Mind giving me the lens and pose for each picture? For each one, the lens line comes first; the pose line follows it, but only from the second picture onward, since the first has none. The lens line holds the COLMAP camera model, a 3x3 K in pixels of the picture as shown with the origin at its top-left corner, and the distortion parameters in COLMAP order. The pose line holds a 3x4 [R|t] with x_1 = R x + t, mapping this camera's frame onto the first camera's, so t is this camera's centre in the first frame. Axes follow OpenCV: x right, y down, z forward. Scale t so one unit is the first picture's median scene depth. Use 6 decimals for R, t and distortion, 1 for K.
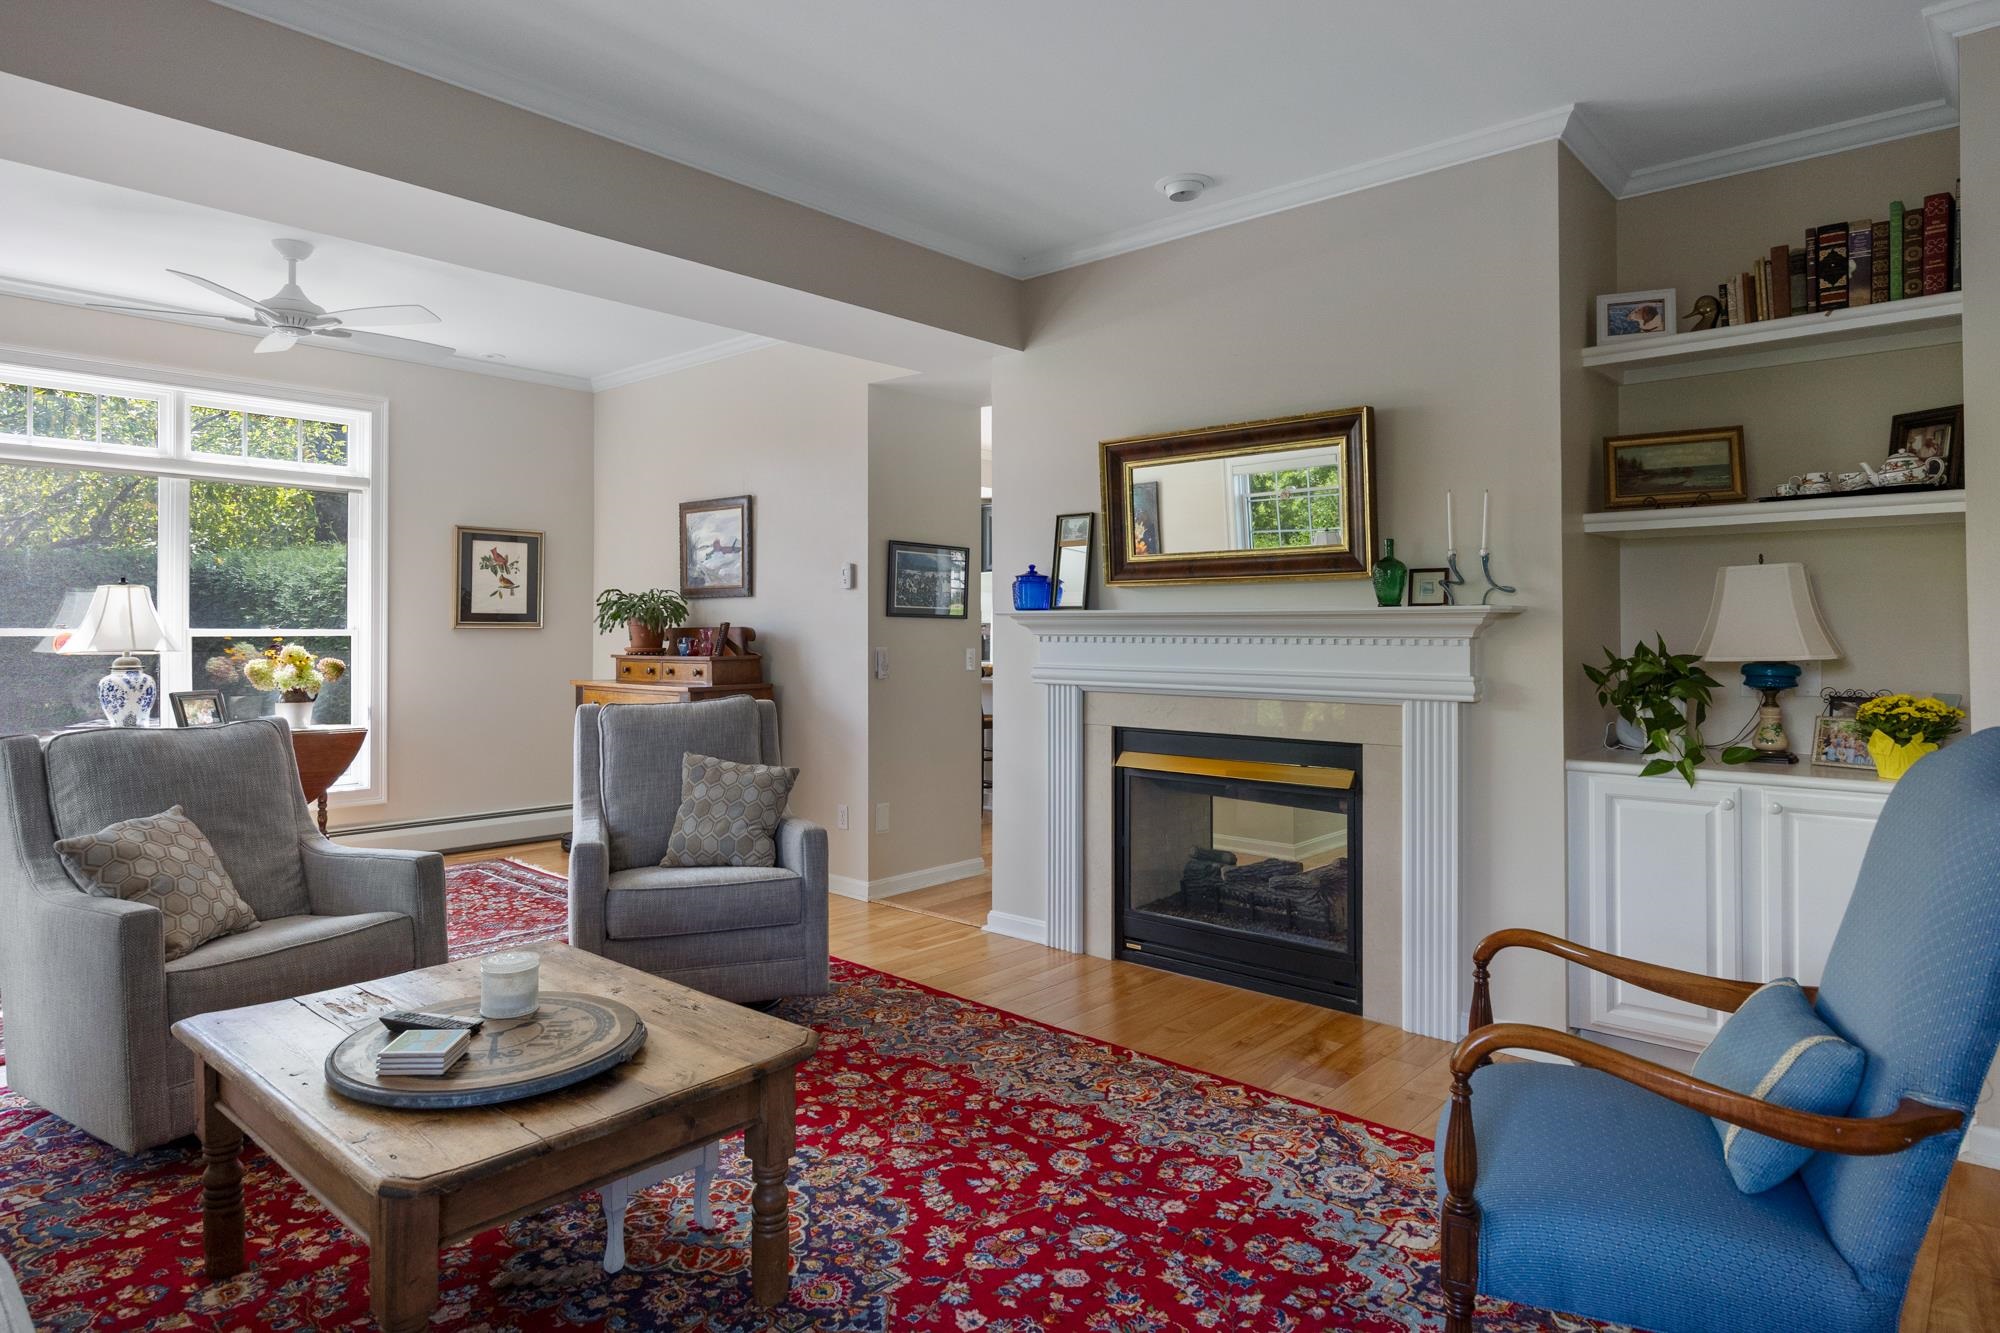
lens RADIAL K [[1154.3, 0, 1000.6], [0, 1154.3, 625.8], [0, 0, 1]] dist [0.001893, 0.000516]
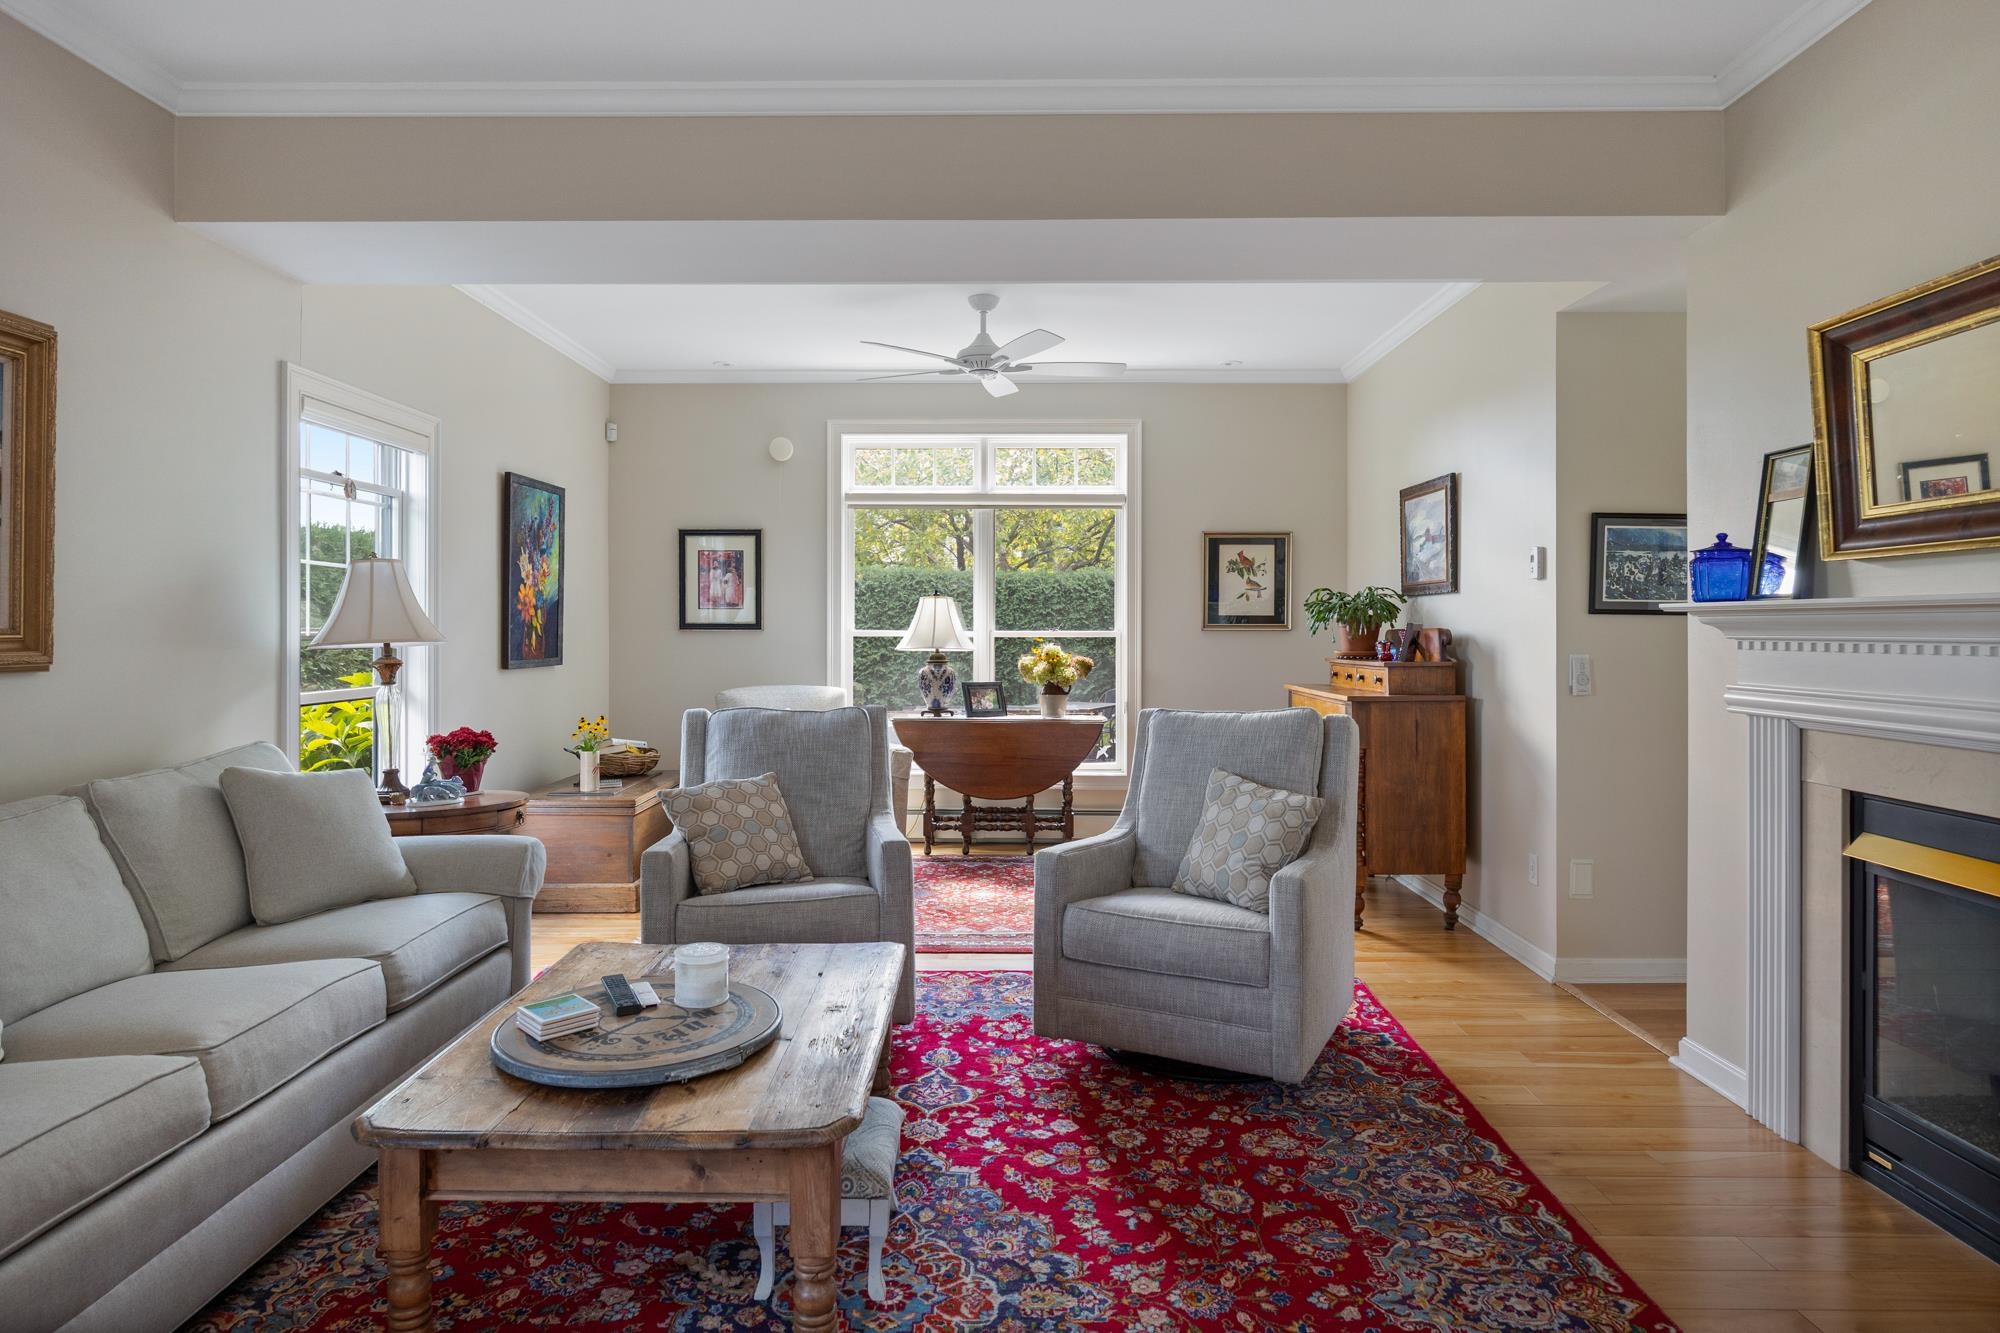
lens RADIAL K [[1127.8, 0, 998.5], [0, 1127.8, 632.0], [0, 0, 1]] dist [-0.003724, -0.000287]
pose [[0.656240, 0.000447, -0.754552, 0.246603], [0.001622, 0.999997, 0.002003, 0.001975], [0.754551, -0.002539, 0.656237, 0.265657]]
